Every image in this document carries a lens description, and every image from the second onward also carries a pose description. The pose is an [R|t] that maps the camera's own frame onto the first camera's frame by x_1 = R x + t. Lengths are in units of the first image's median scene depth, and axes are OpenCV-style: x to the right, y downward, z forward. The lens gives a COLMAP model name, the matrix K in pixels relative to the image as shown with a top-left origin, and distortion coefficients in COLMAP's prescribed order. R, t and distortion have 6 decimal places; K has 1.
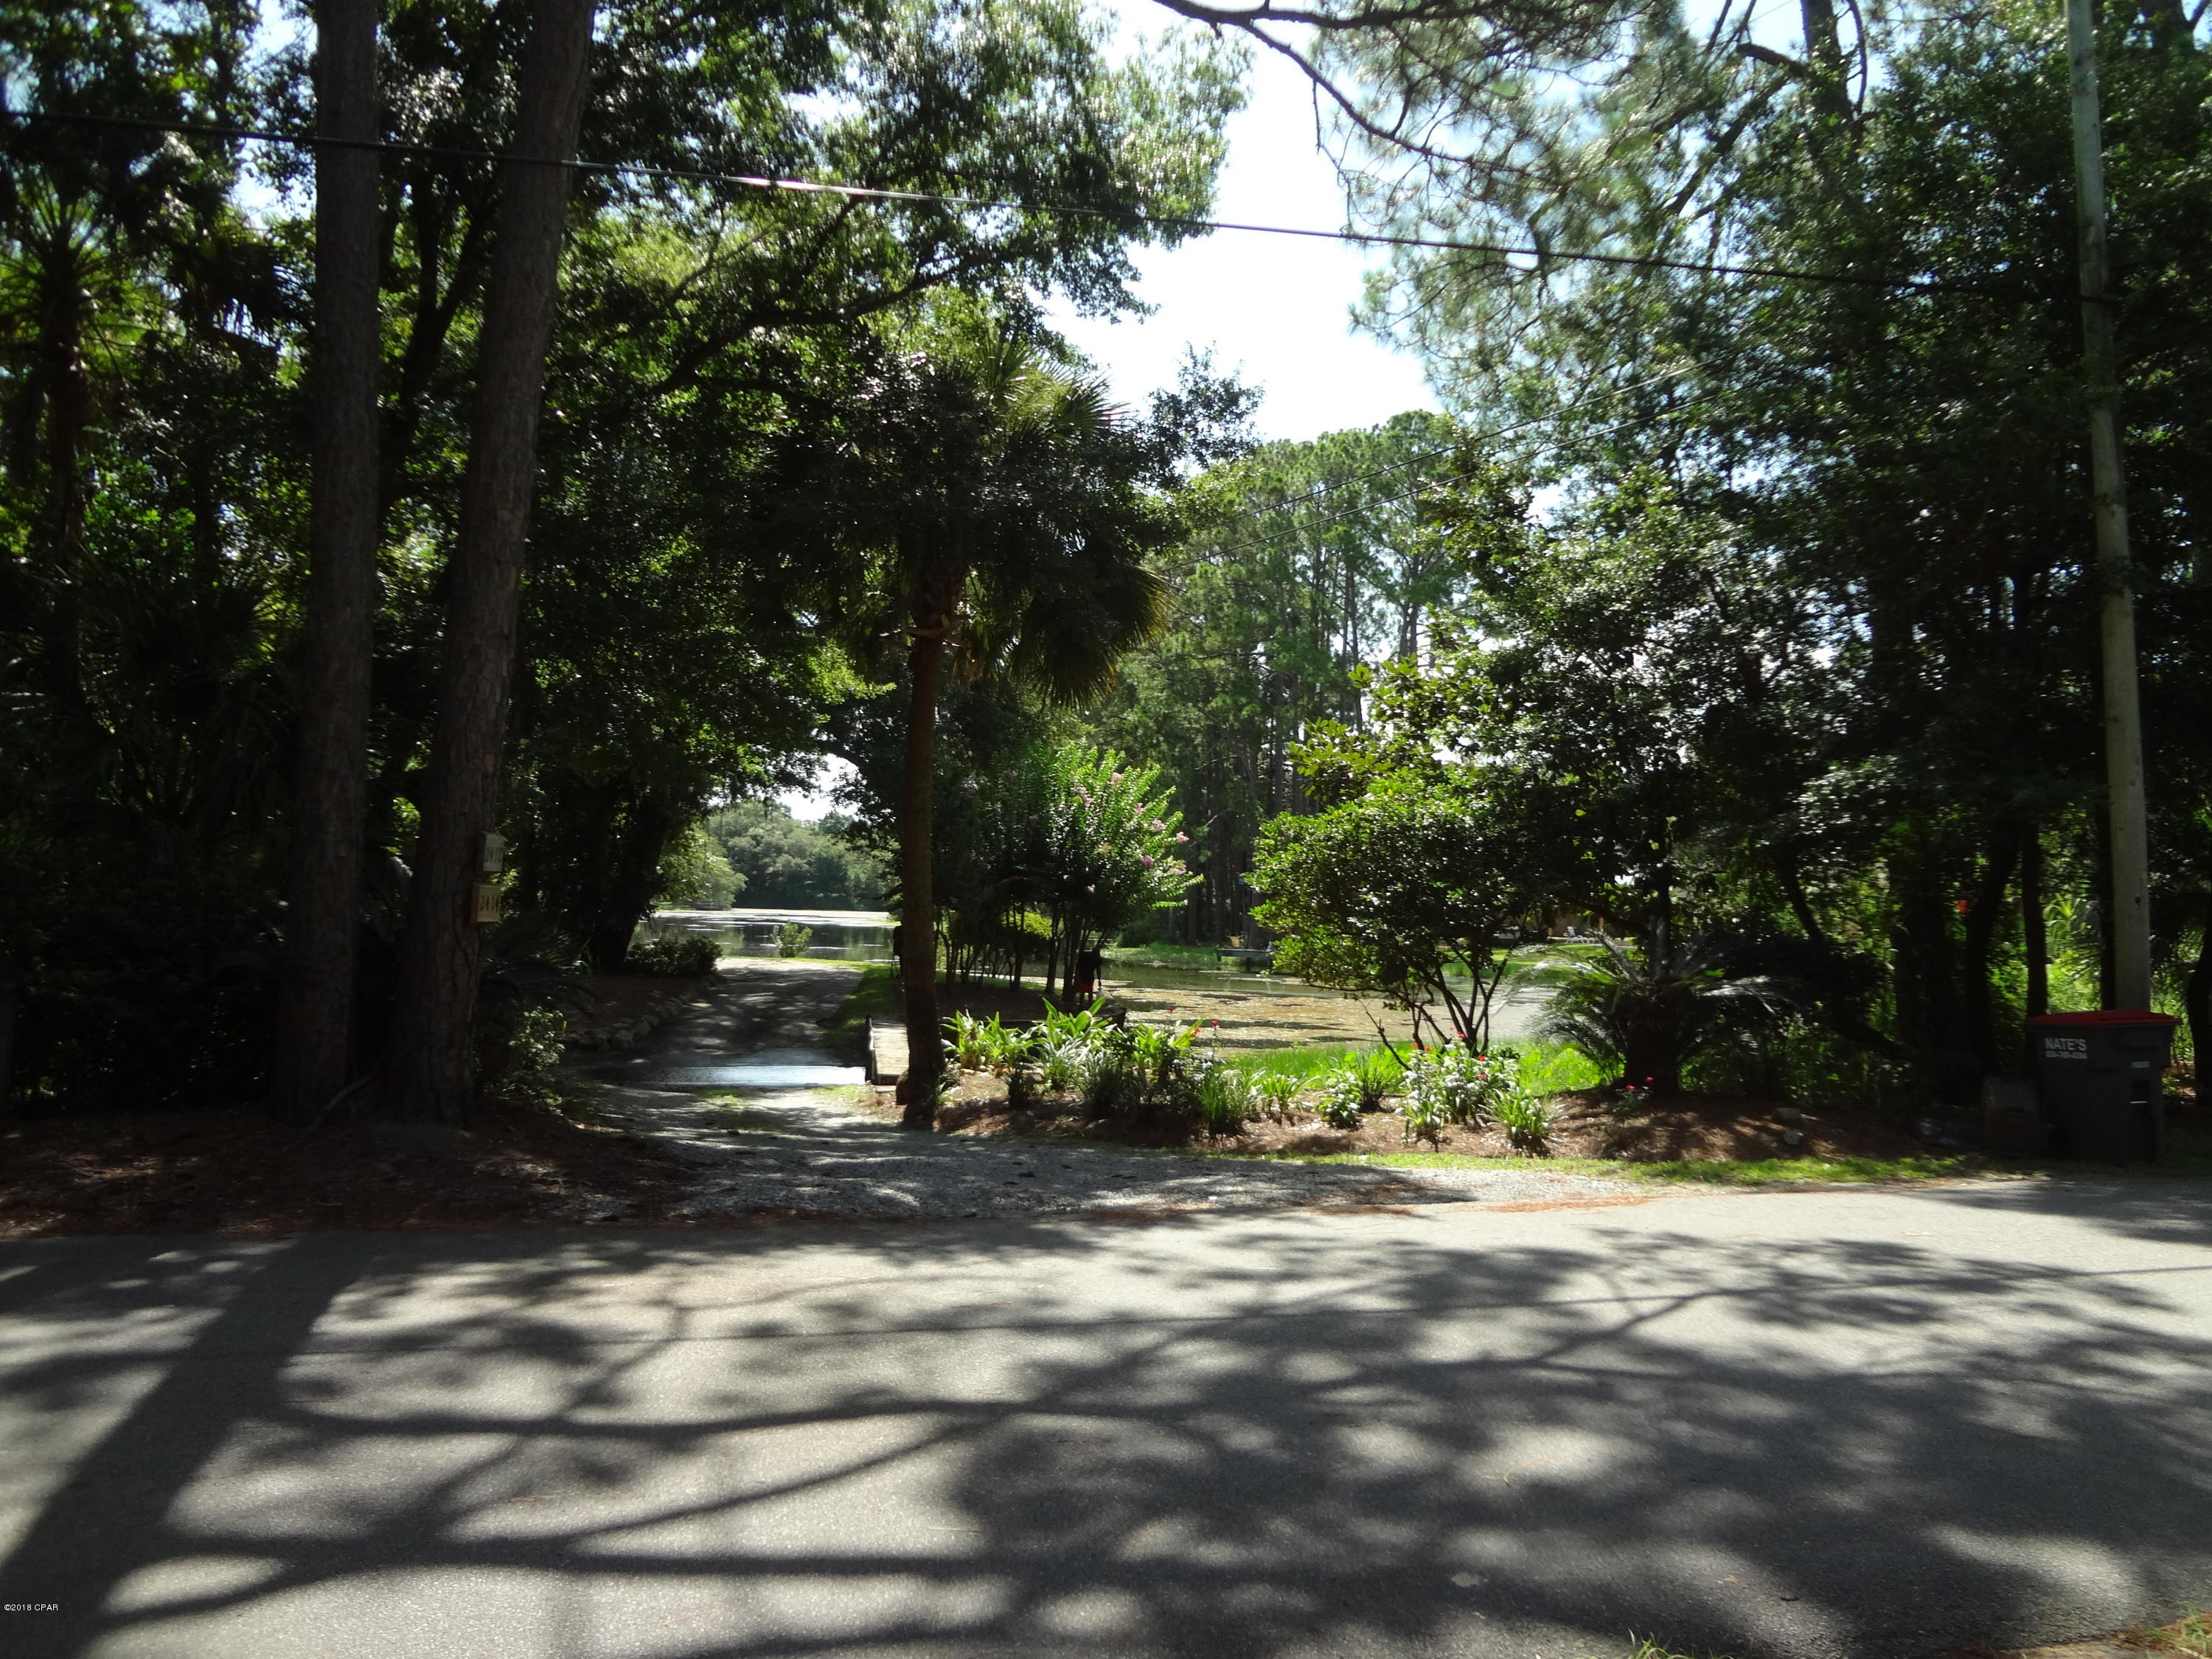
lens RADIAL K [[1655.8, 0, 1117.6], [0, 1655.8, 831.9], [0, 0, 1]] dist [-0.036572, 0.006321]
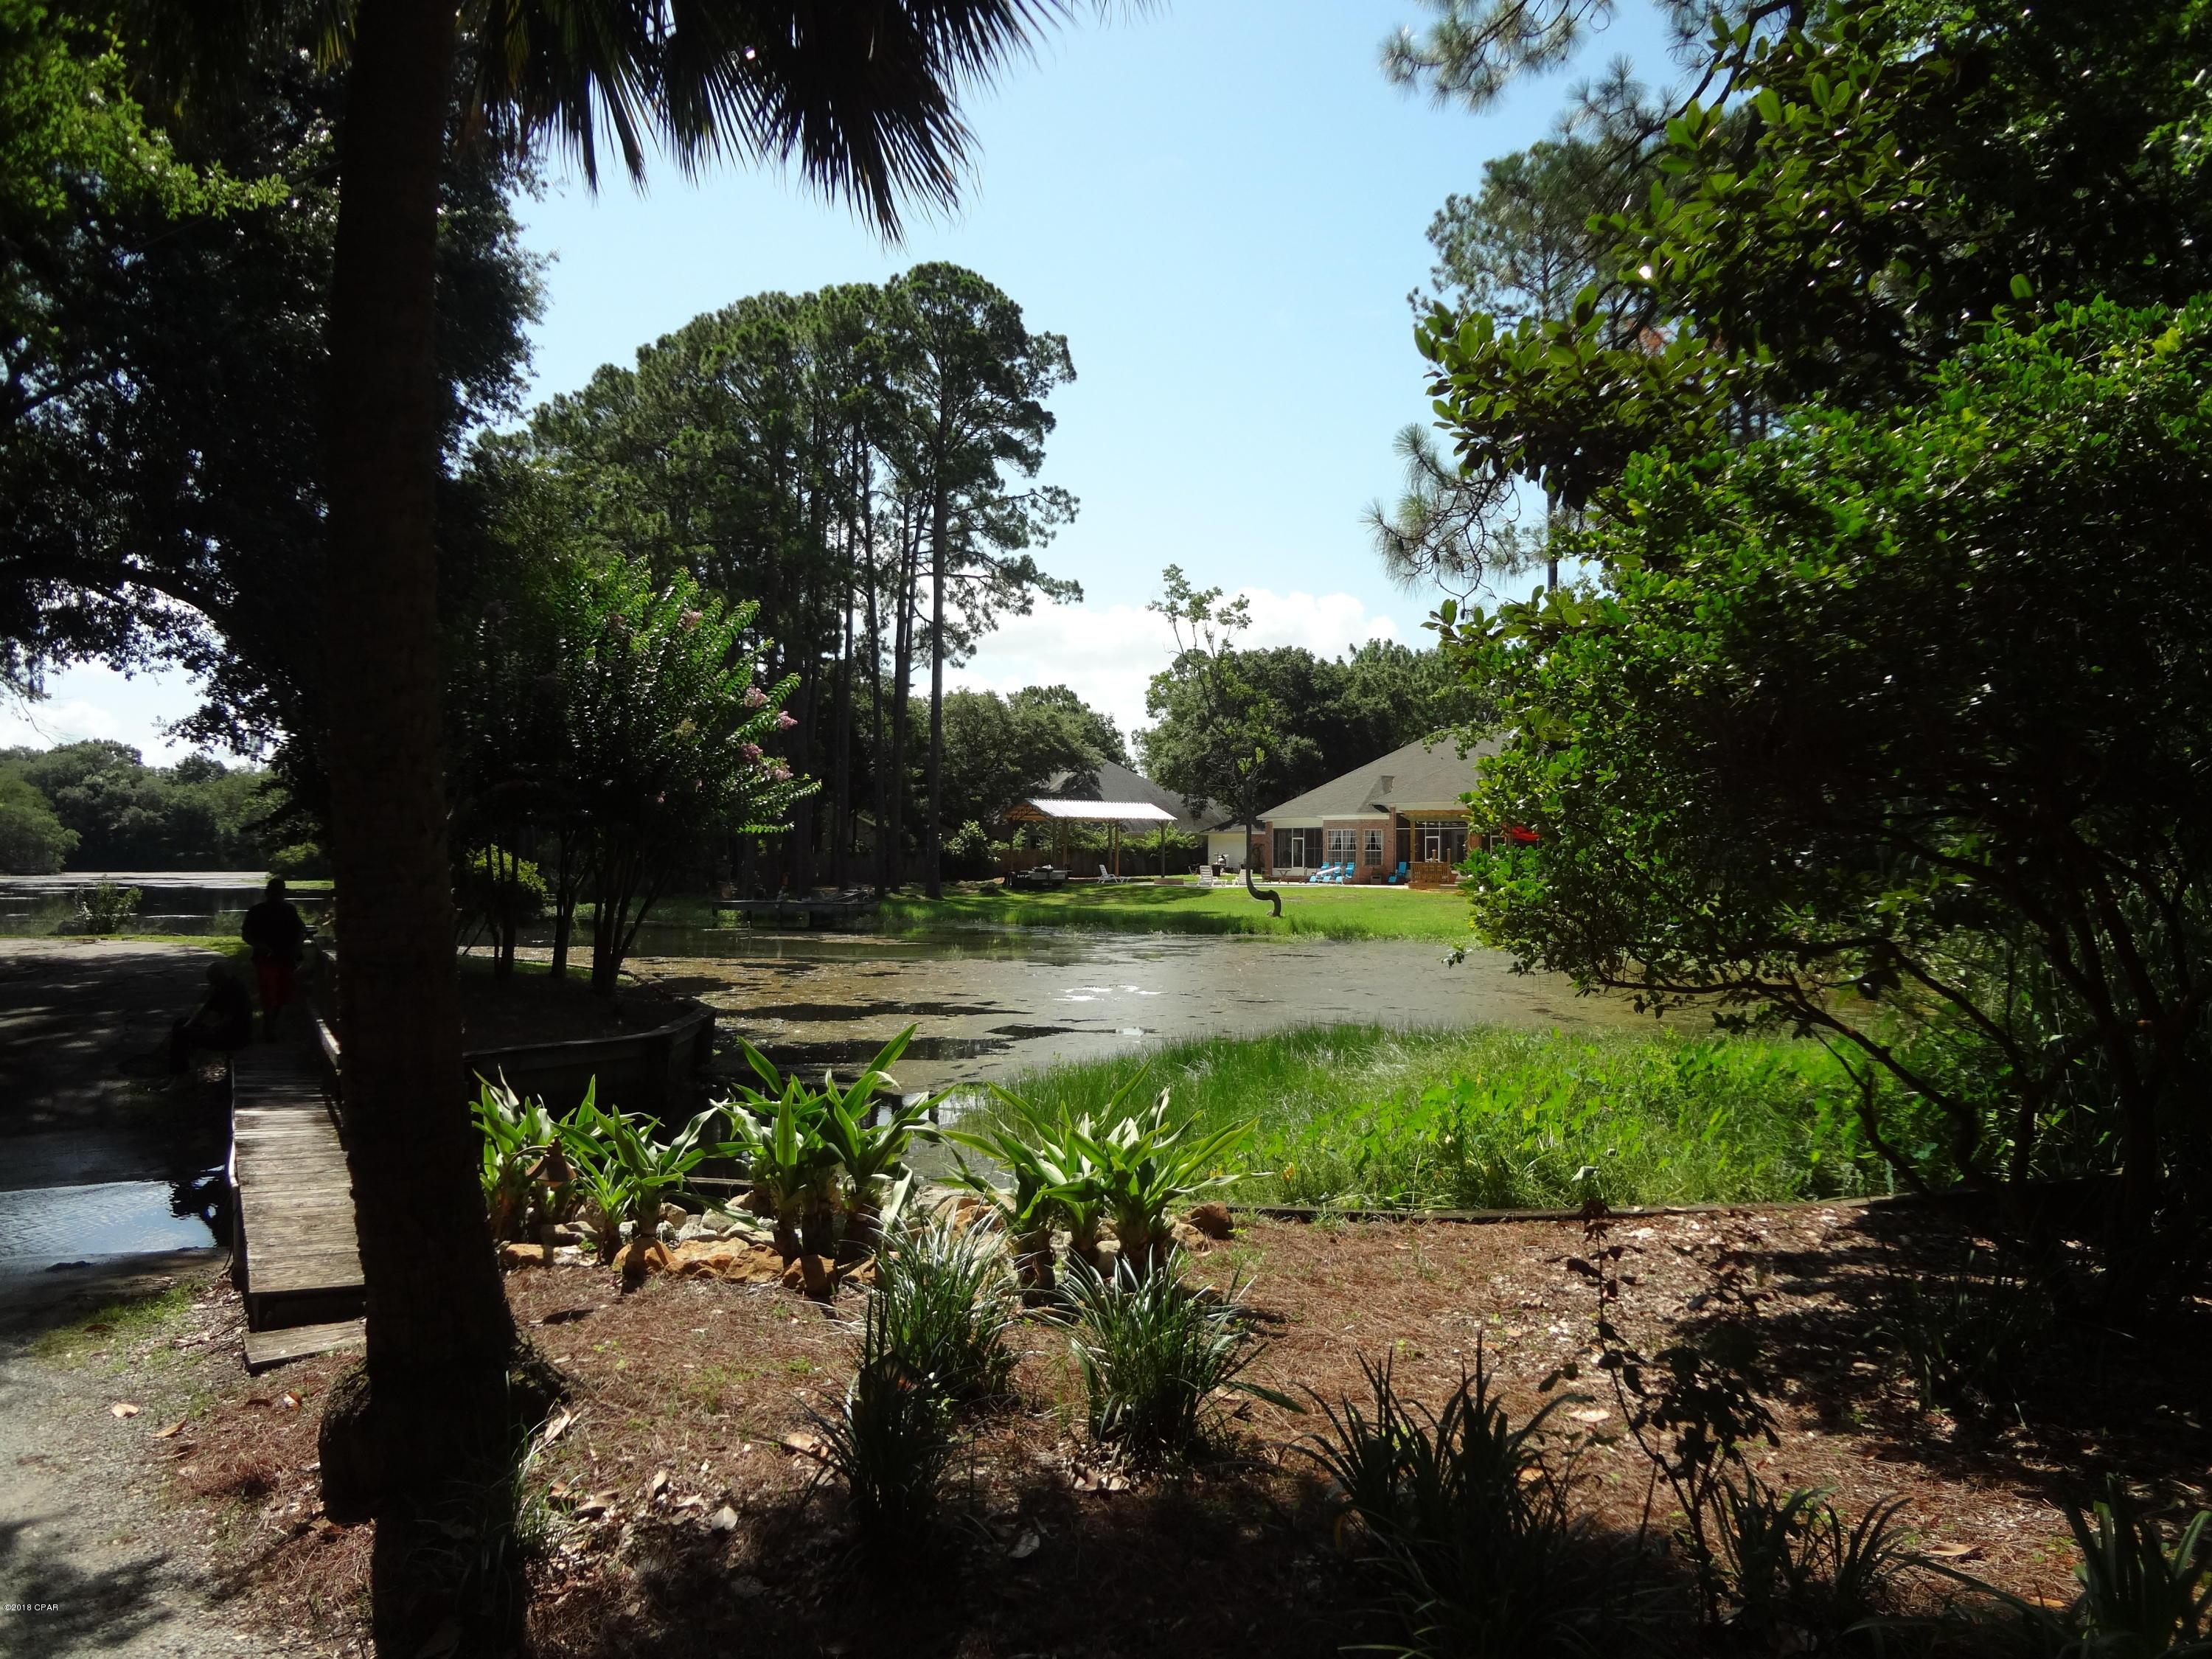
lens RADIAL K [[1655.8, 0, 1117.6], [0, 1655.8, 831.9], [0, 0, 1]] dist [-0.036572, 0.006321]
pose [[0.942519, -0.018432, 0.333645, -0.022525], [0.007972, 0.999434, 0.032692, 0.010948], [-0.334058, -0.028153, 0.942132, 0.159610]]
